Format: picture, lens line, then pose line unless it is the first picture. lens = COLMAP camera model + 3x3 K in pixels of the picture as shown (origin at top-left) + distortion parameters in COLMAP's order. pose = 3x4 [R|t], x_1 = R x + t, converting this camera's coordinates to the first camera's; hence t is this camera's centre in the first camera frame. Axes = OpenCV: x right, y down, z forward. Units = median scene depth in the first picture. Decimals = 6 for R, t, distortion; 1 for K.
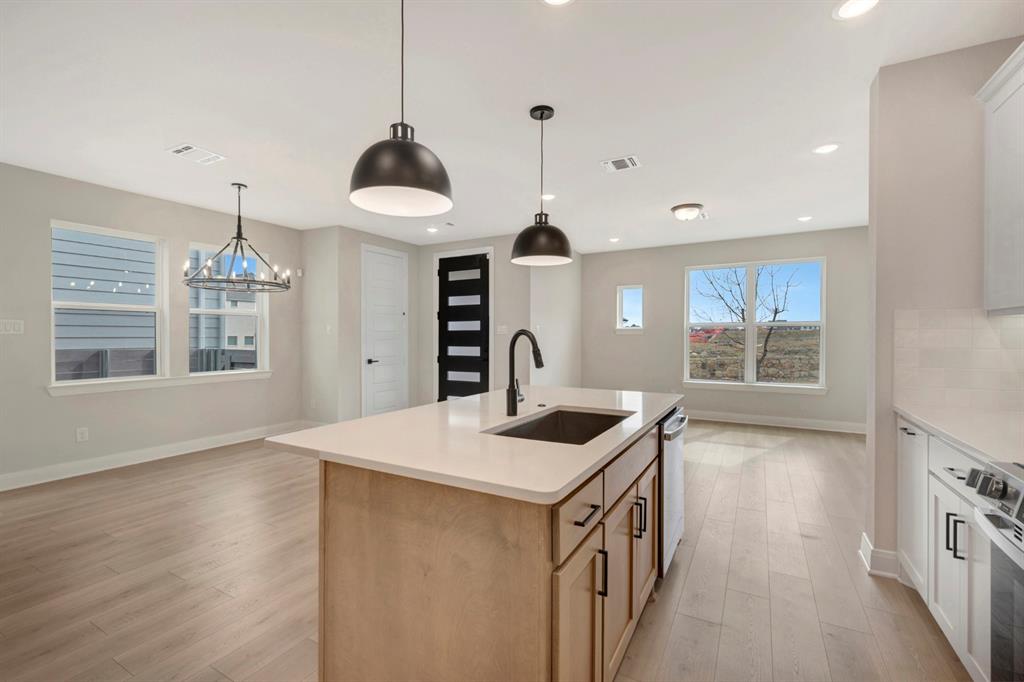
lens RADIAL K [[432.9, 0, 515.9], [0, 432.9, 334.2], [0, 0, 1]] dist [-0.004970, 0.000507]
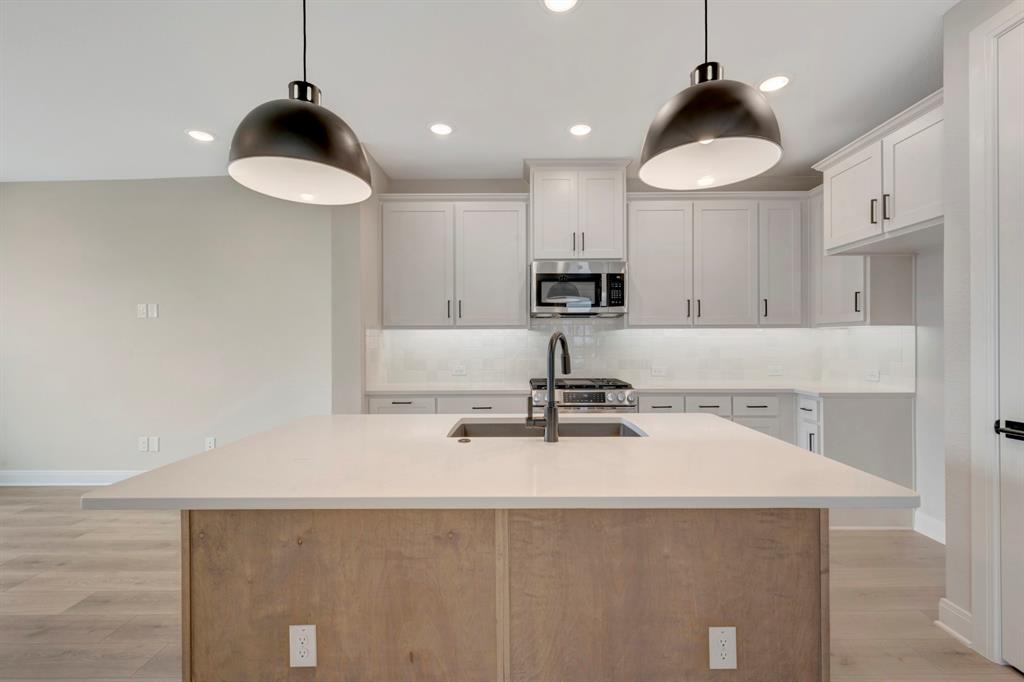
lens RADIAL K [[432.9, 0, 517.1], [0, 432.9, 339.3], [0, 0, 1]] dist [-0.004970, 0.000507]
pose [[-0.483450, 0.005892, 0.875352, -0.233035], [-0.000696, 0.999974, -0.007116, 0.002941], [-0.875372, -0.004050, -0.483434, 0.500393]]
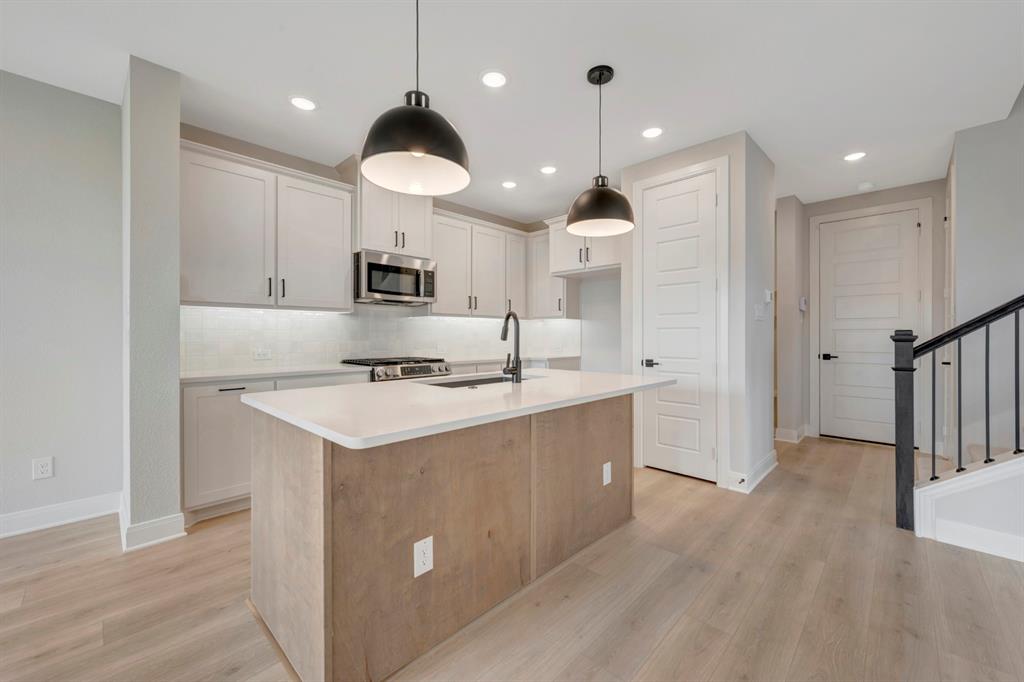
lens RADIAL K [[405.1, 0, 516.8], [0, 405.1, 336.7], [0, 0, 1]] dist [0.000937, -0.000788]
pose [[-0.967256, -0.001290, 0.253801, -0.100653], [-0.001954, 0.999995, -0.002363, 0.022561], [-0.253797, -0.002781, -0.967254, 0.728875]]
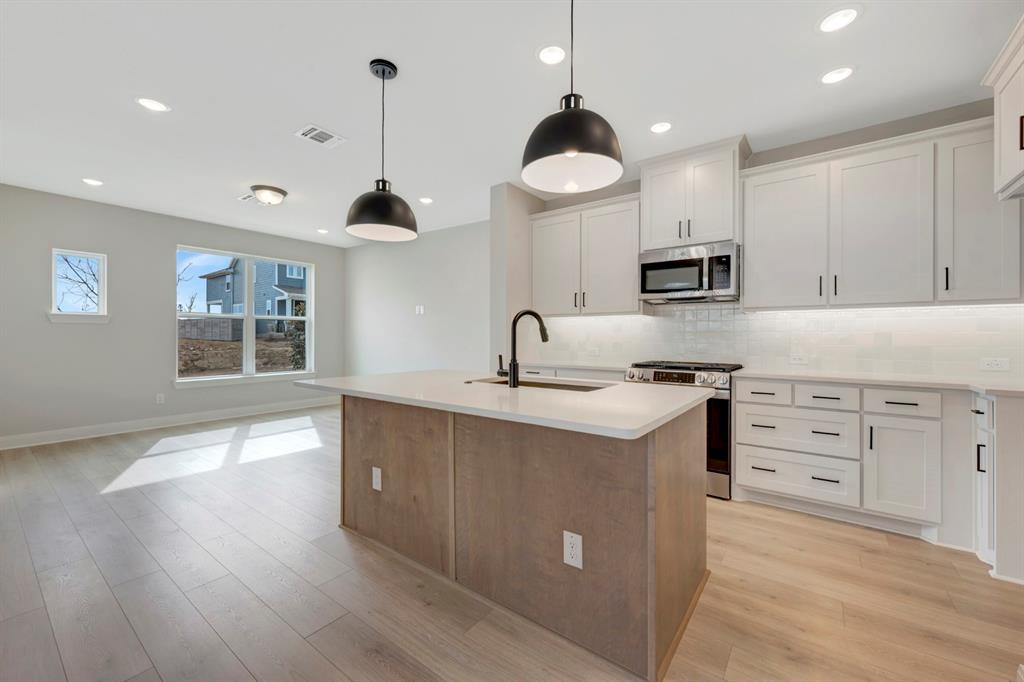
lens RADIAL K [[405.1, 0, 517.7], [0, 405.1, 337.2], [0, 0, 1]] dist [0.000937, -0.000788]
pose [[0.127687, 0.000012, 0.991814, -0.362240], [-0.008391, 0.999964, 0.001068, 0.020685], [-0.991779, -0.008458, 0.127683, 0.296739]]
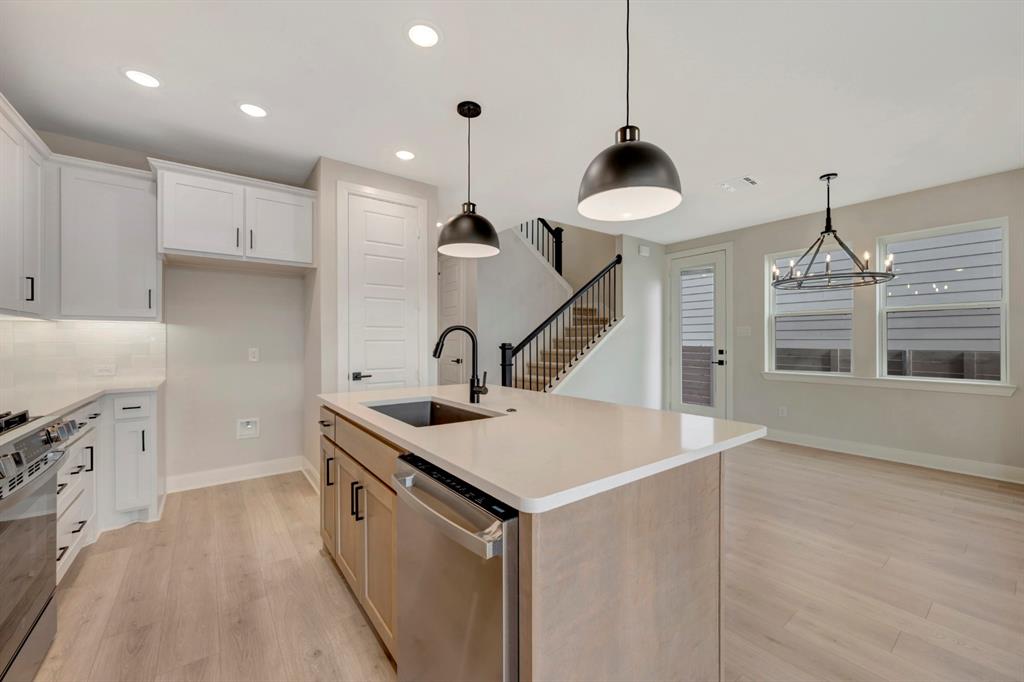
lens RADIAL K [[405.1, 0, 516.9], [0, 405.1, 341.3], [0, 0, 1]] dist [0.000937, -0.000788]
pose [[-0.398708, -0.000330, -0.917078, 0.322649], [0.004725, 0.999986, -0.002414, 0.011875], [0.917066, -0.005296, -0.398701, 0.529719]]
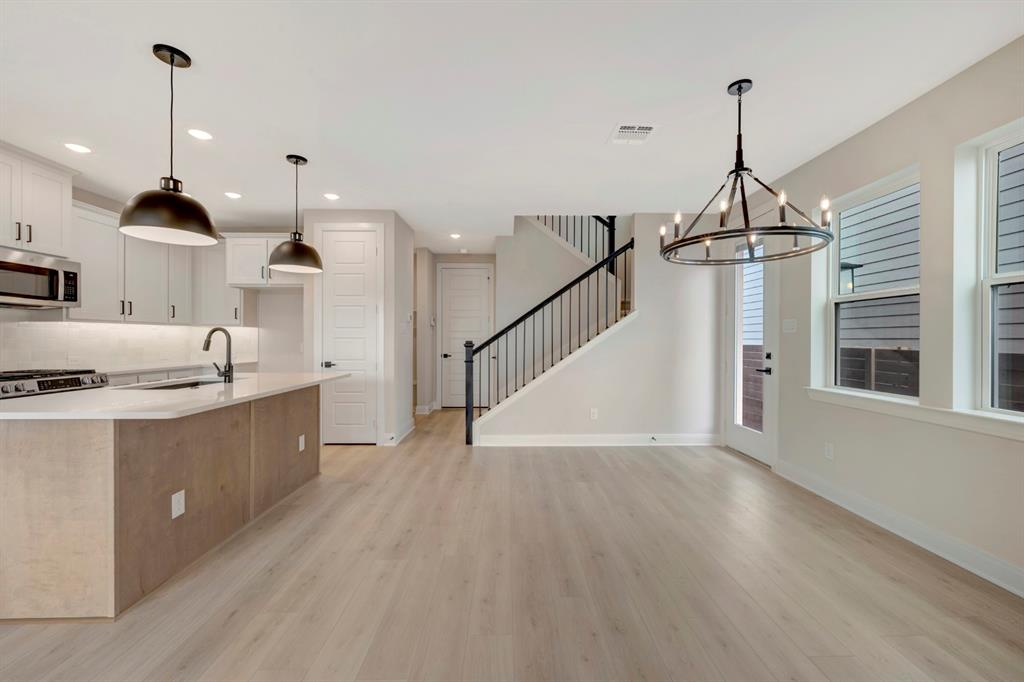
lens RADIAL K [[405.1, 0, 516.0], [0, 405.1, 339.4], [0, 0, 1]] dist [0.000937, -0.000788]
pose [[-0.864778, -0.002392, -0.502148, -0.057207], [-0.000991, 0.999995, -0.003057, 0.012727], [0.502153, -0.002146, -0.864776, 0.973293]]
